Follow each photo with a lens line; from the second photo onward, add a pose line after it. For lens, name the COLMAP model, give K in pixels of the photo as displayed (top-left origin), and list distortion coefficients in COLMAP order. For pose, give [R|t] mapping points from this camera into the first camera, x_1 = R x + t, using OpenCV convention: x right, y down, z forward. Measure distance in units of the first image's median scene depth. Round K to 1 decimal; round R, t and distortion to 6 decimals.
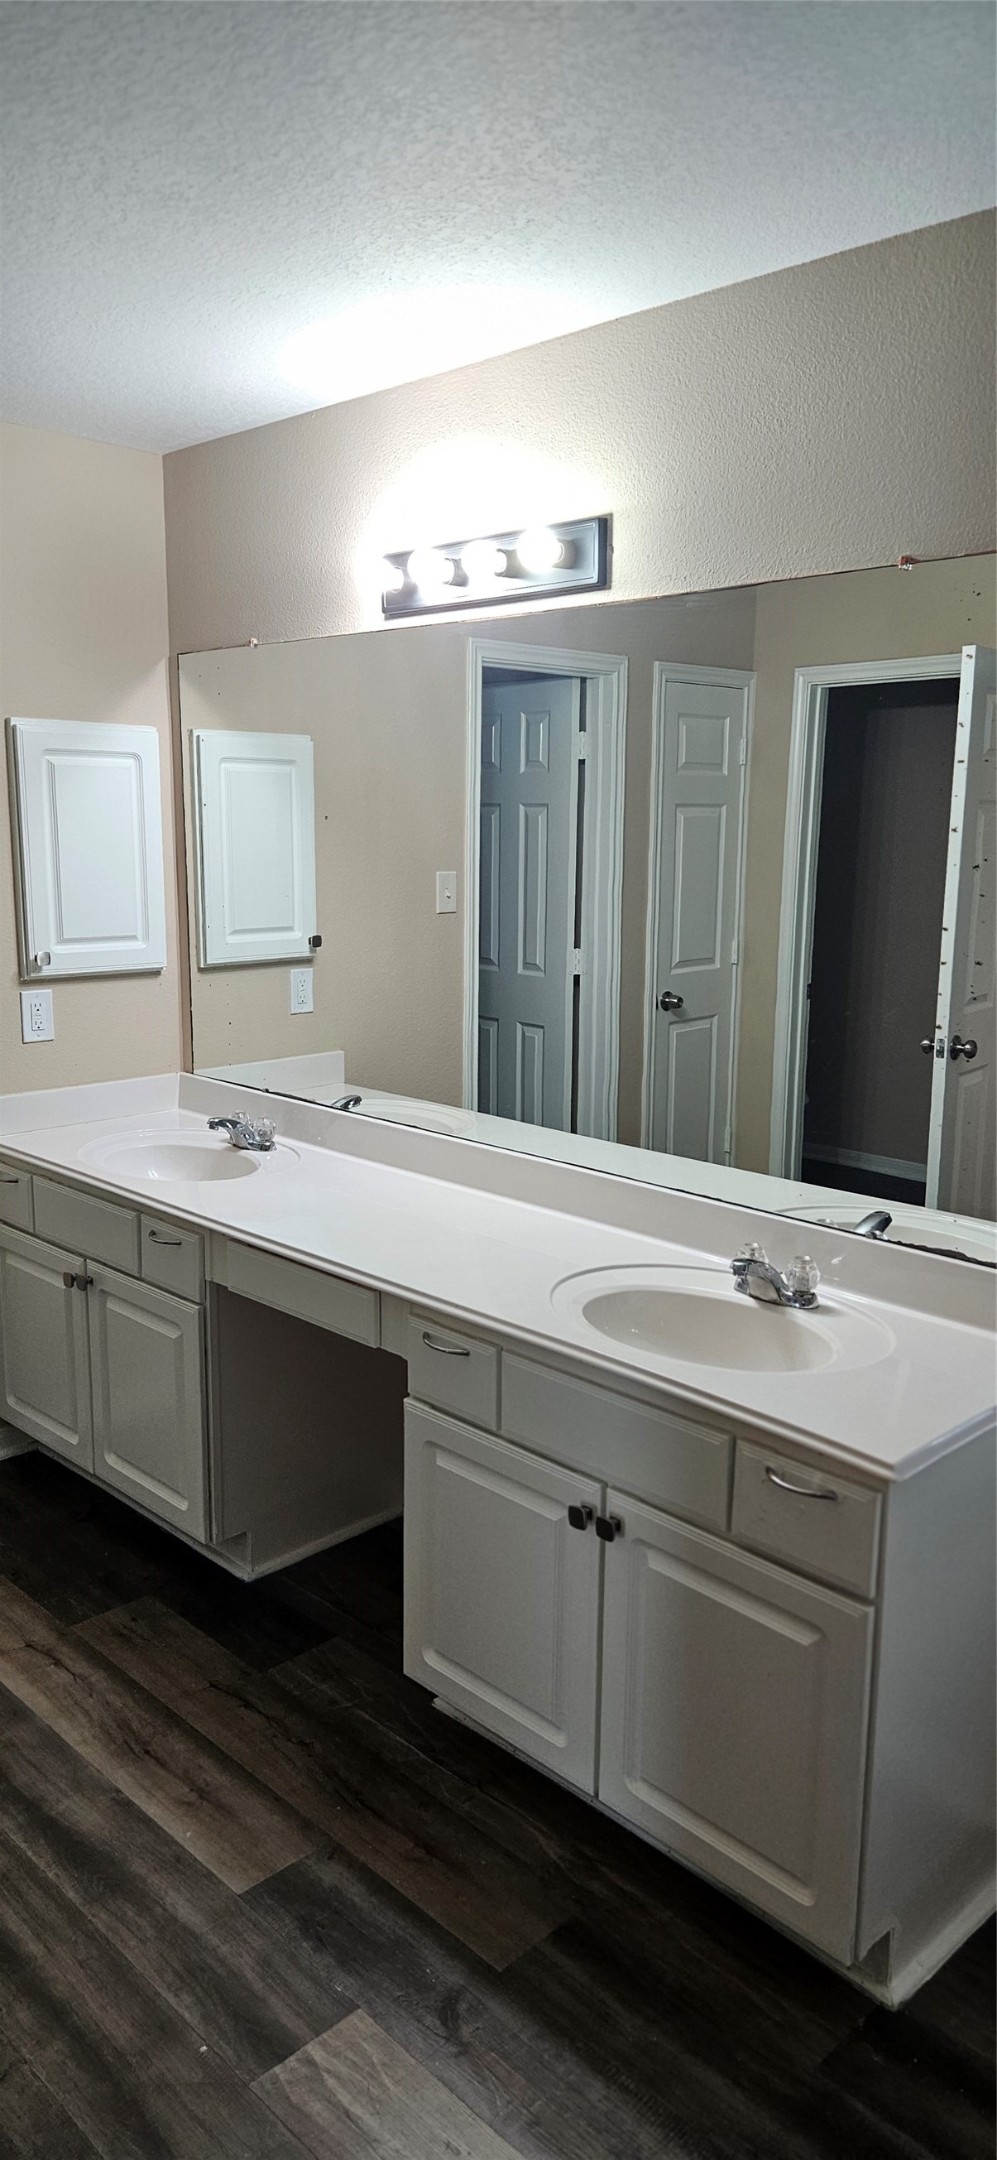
lens RADIAL K [[1451.4, 0, 478.9], [0, 1451.4, 1081.8], [0, 0, 1]] dist [-0.000430, -0.001691]
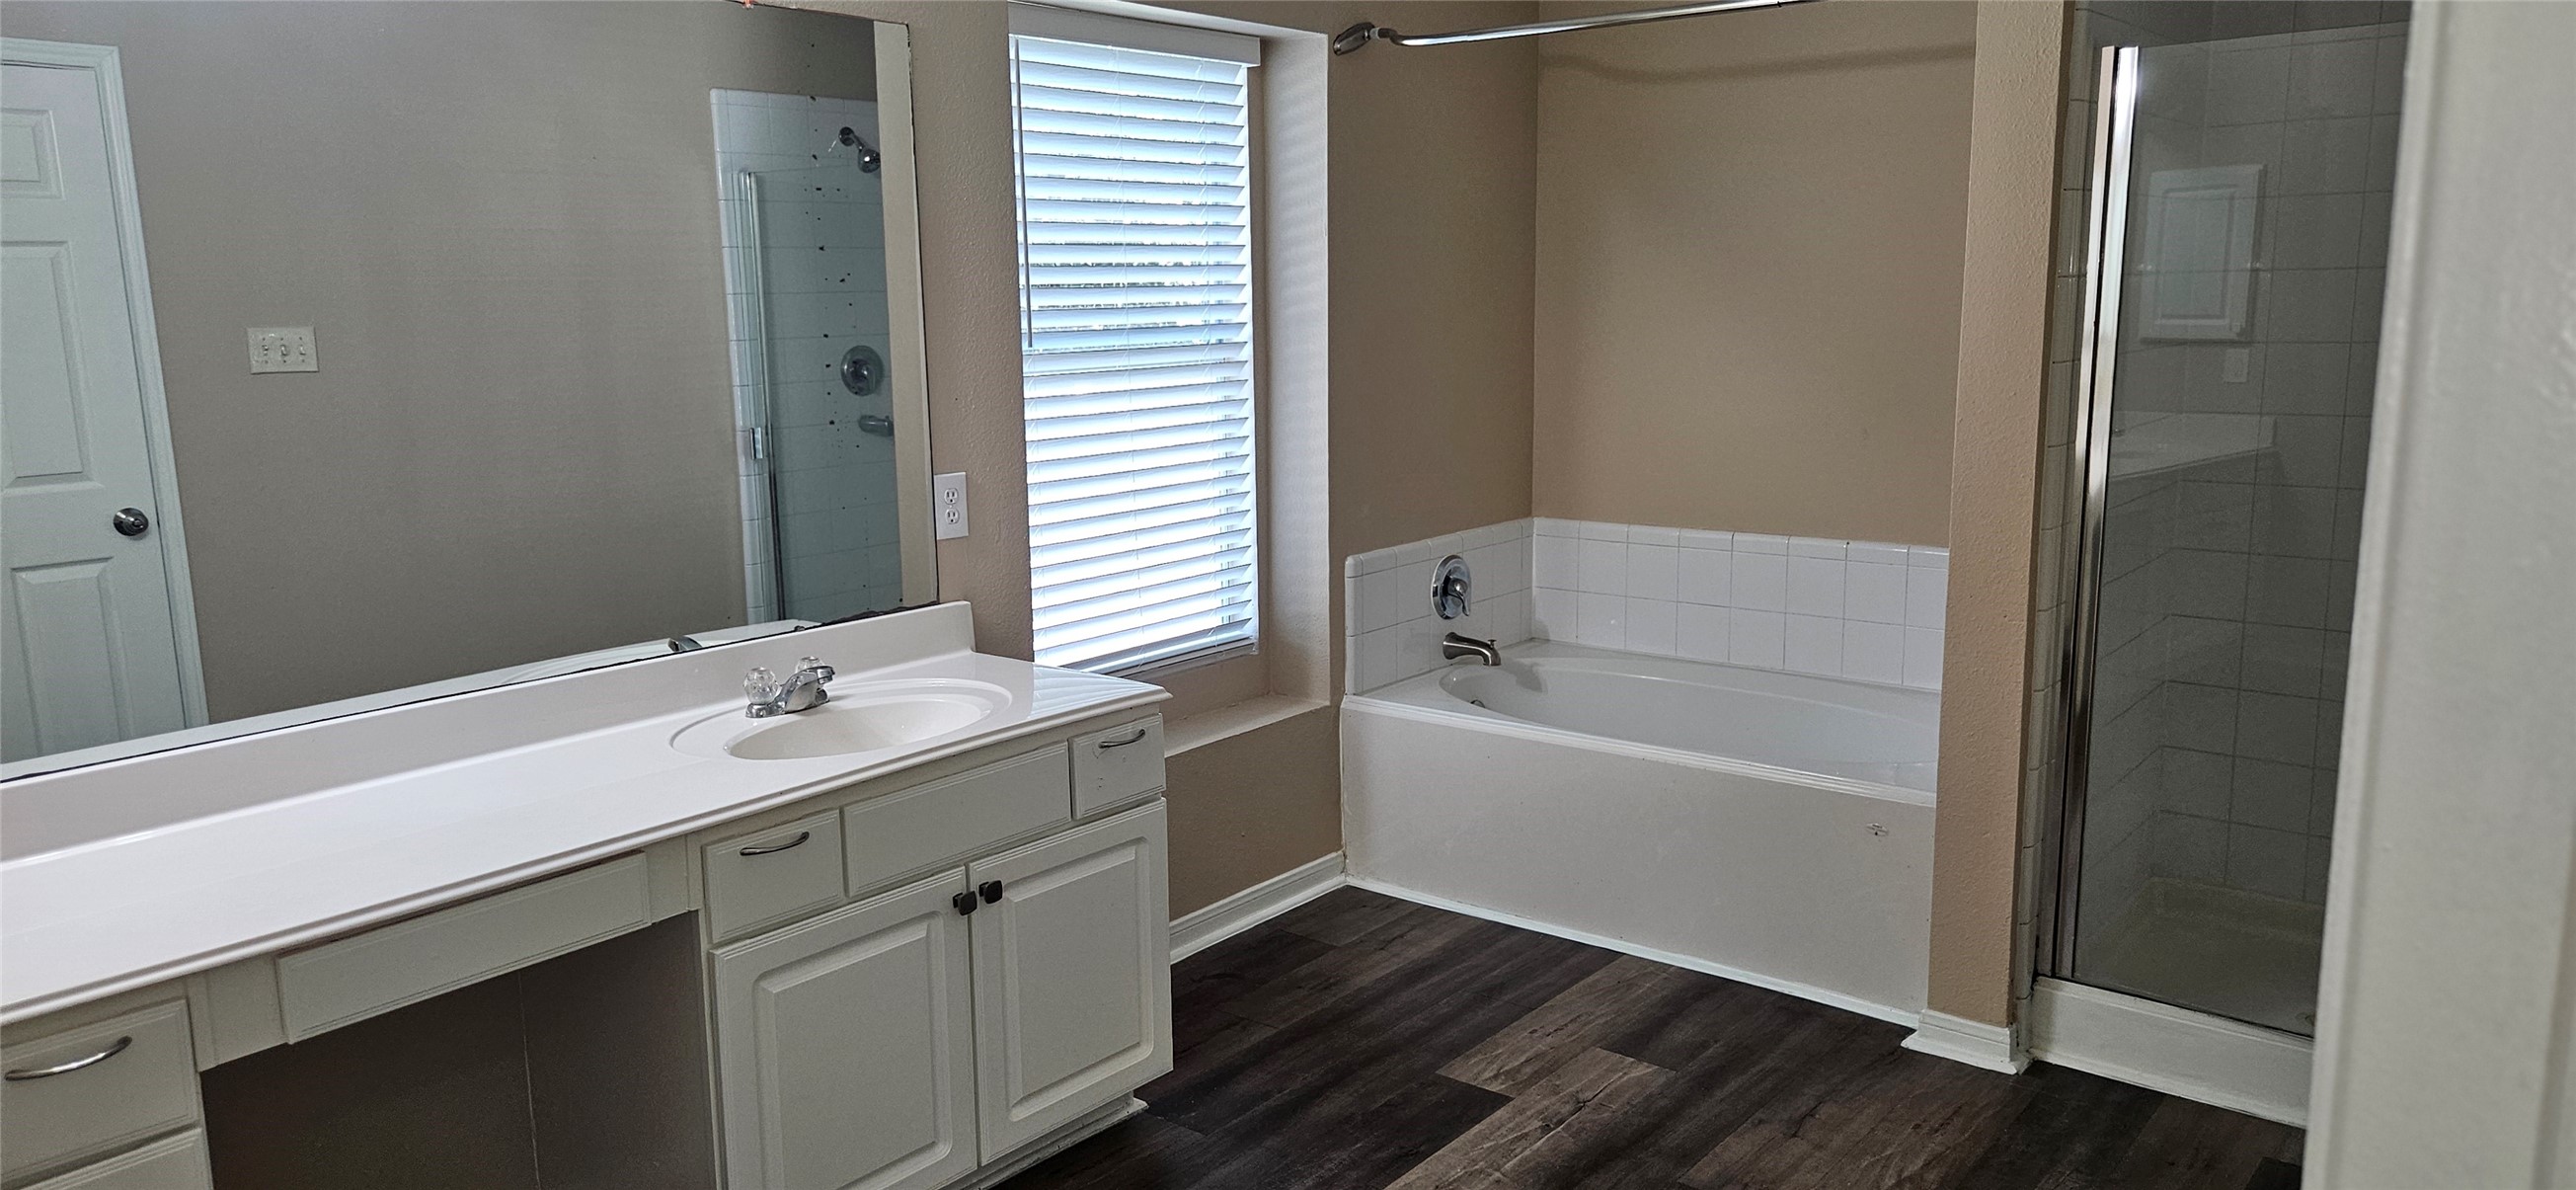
lens RADIAL K [[1731.1, 0, 1288.0], [0, 1731.1, 595.0], [0, 0, 1]] dist [-0.000430, -0.001691]
pose [[-0.100591, -0.209894, 0.972536, -1.094440], [0.175982, 0.958328, 0.225030, -0.142083], [-0.979240, 0.193785, -0.059461, 0.811428]]
